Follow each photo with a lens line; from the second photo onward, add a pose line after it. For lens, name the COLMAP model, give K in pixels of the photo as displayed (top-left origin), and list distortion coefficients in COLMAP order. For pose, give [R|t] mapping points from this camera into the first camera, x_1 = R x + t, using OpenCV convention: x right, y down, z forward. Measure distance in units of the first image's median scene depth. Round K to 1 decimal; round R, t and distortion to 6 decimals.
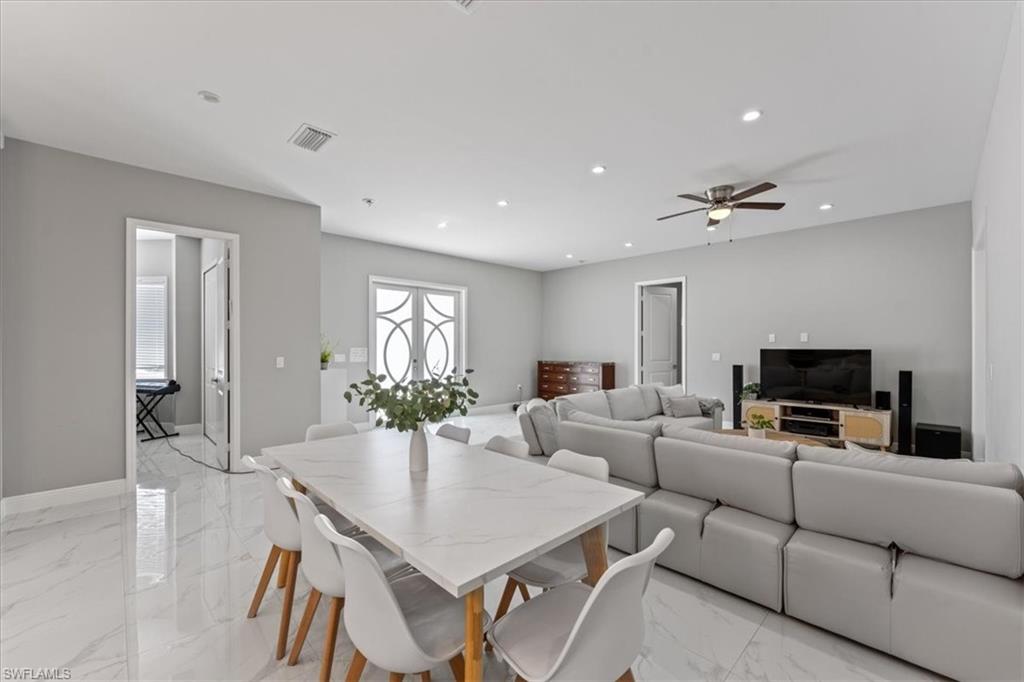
lens RADIAL K [[418.7, 0, 507.9], [0, 418.7, 347.8], [0, 0, 1]] dist [0.000203, 0.000071]
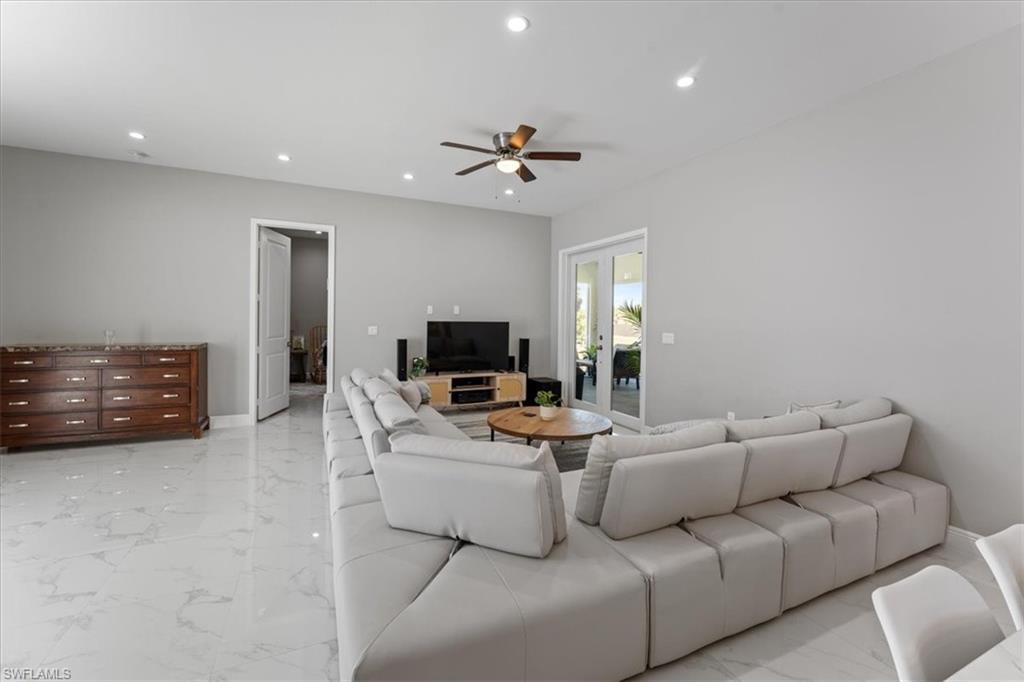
lens RADIAL K [[438.9, 0, 512.4], [0, 438.9, 323.3], [0, 0, 1]] dist [-0.000088, 0.000091]
pose [[0.316226, 0.006434, 0.948662, -0.285883], [-0.001996, 0.999979, -0.006117, 0.014316], [-0.948682, 0.000040, 0.316232, 0.540189]]
